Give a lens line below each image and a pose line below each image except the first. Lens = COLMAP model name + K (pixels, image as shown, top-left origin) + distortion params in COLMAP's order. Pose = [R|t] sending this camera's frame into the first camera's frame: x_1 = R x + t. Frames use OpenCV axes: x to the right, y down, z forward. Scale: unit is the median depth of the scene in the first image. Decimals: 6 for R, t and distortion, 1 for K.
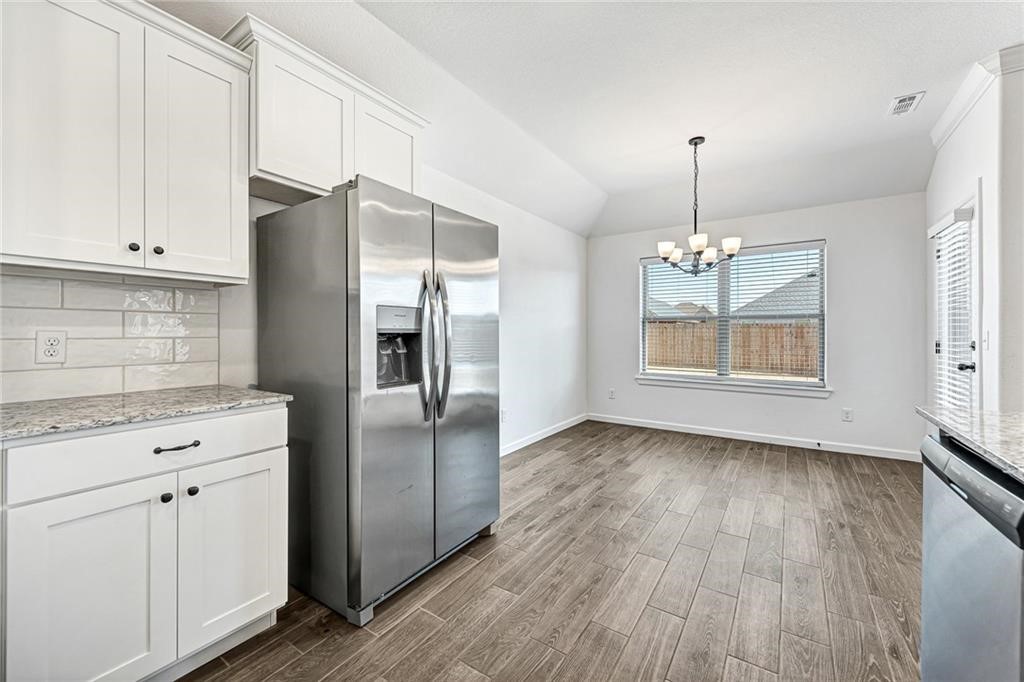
lens RADIAL K [[406.2, 0, 506.2], [0, 406.2, 335.1], [0, 0, 1]] dist [0.001049, -0.000098]
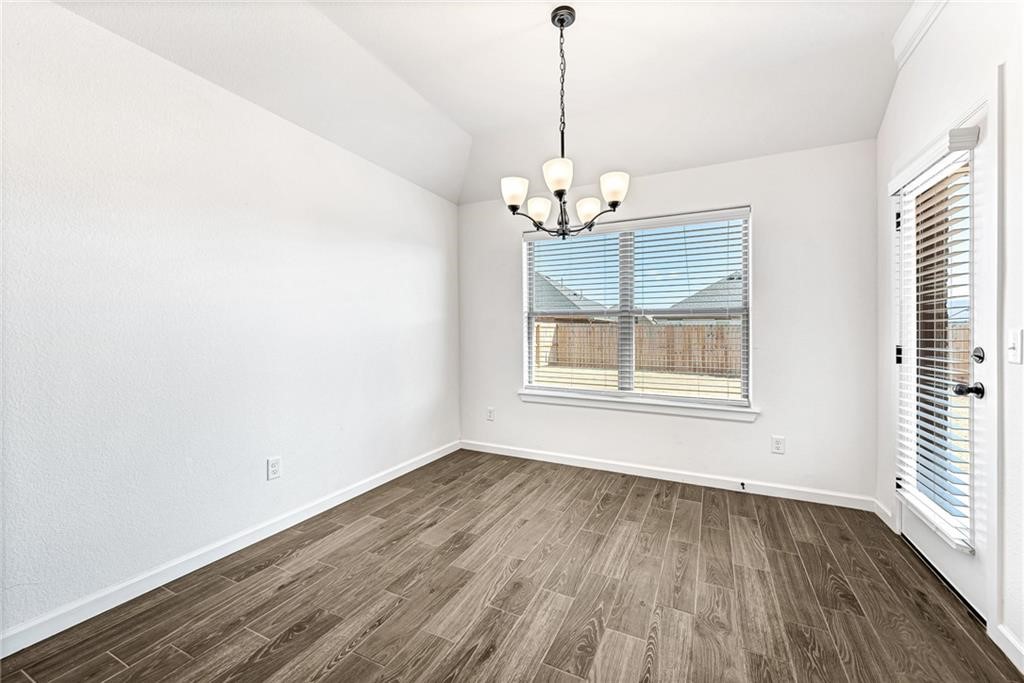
lens RADIAL K [[404.2, 0, 514.9], [0, 404.2, 330.7], [0, 0, 1]] dist [0.002637, 0.000094]
pose [[0.987868, 0.004496, 0.155231, 0.281084], [-0.002829, 0.999936, -0.010954, -0.000750], [-0.155270, 0.010382, 0.987818, 0.384591]]
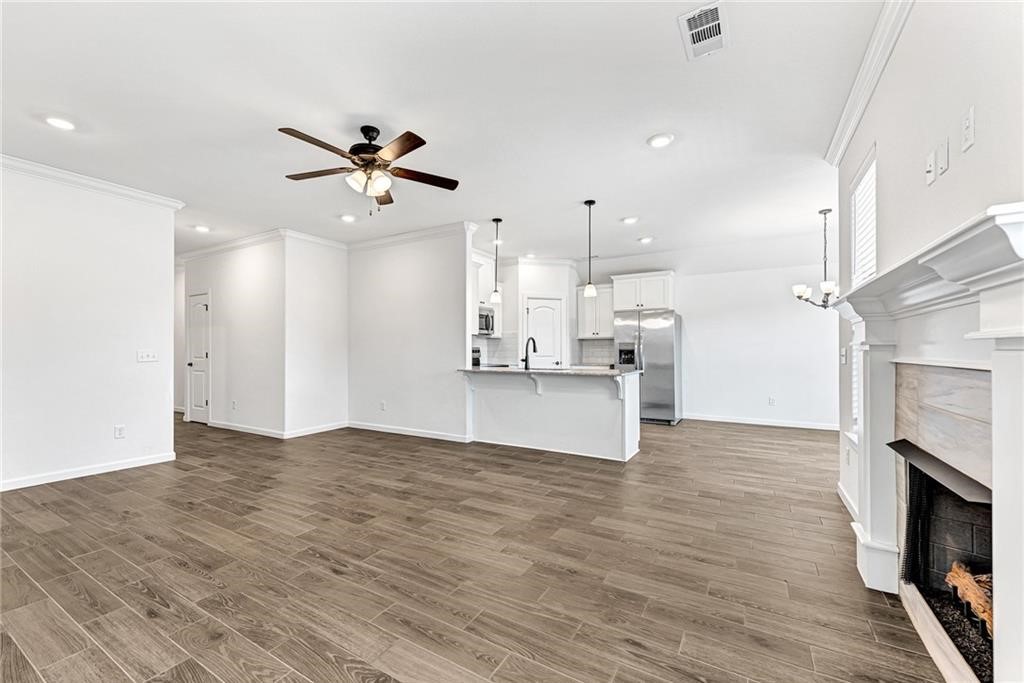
lens RADIAL K [[409.1, 0, 517.2], [0, 409.1, 349.9], [0, 0, 1]] dist [0.002538, 0.000120]
pose [[0.086785, 0.000470, -0.996227, 1.712333], [-0.002630, 0.999997, 0.000243, -0.003288], [0.996224, 0.002599, 0.086786, -0.171514]]
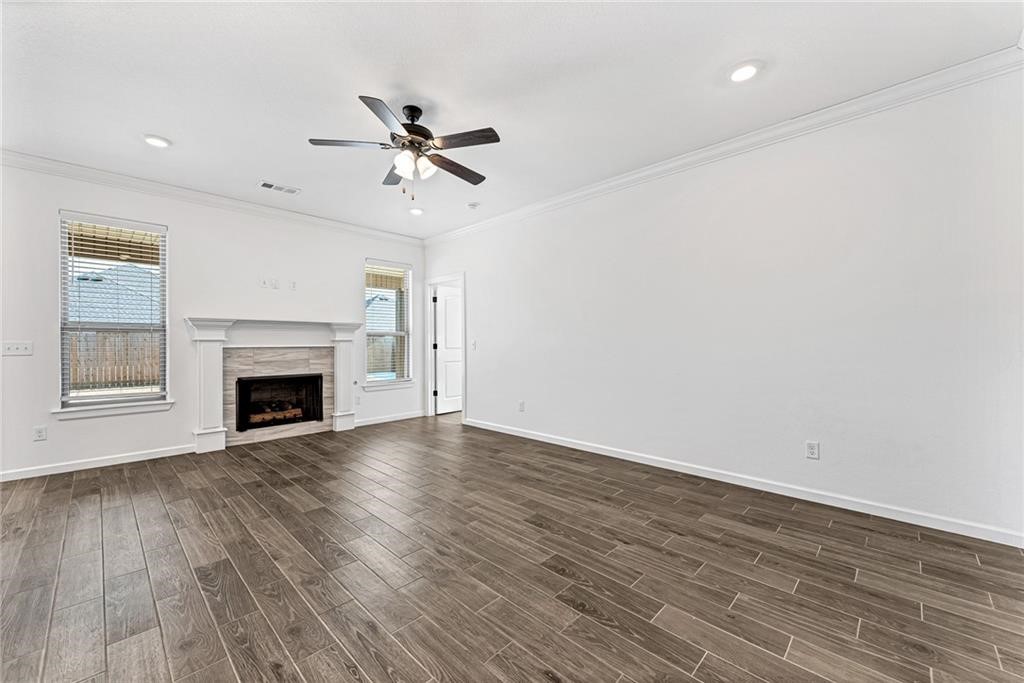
lens RADIAL K [[405.1, 0, 510.8], [0, 405.1, 344.6], [0, 0, 1]] dist [0.007832, -0.000326]
pose [[0.169428, -0.004487, 0.985532, 0.086404], [0.005671, 0.999978, 0.003577, 0.002177], [-0.985526, 0.004982, 0.169449, -0.725119]]
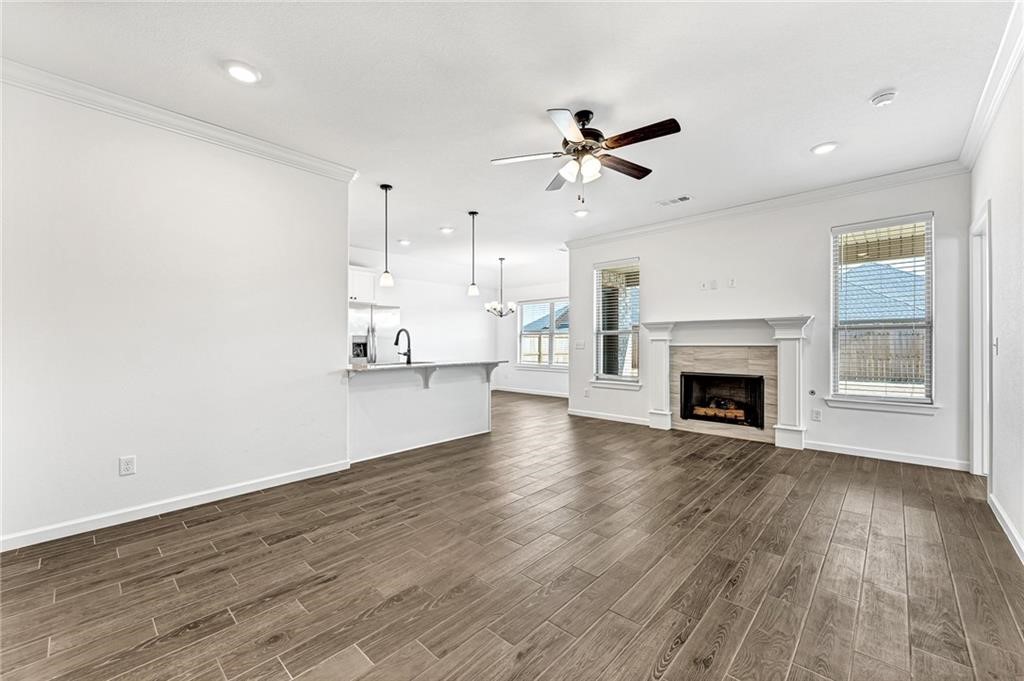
lens RADIAL K [[405.1, 0, 510.8], [0, 405.1, 343.6], [0, 0, 1]] dist [0.007832, -0.000326]
pose [[0.989007, -0.002892, -0.147839, 0.823079], [0.003248, 0.999992, 0.002165, -0.002065], [0.147832, -0.002621, 0.989009, -1.223823]]
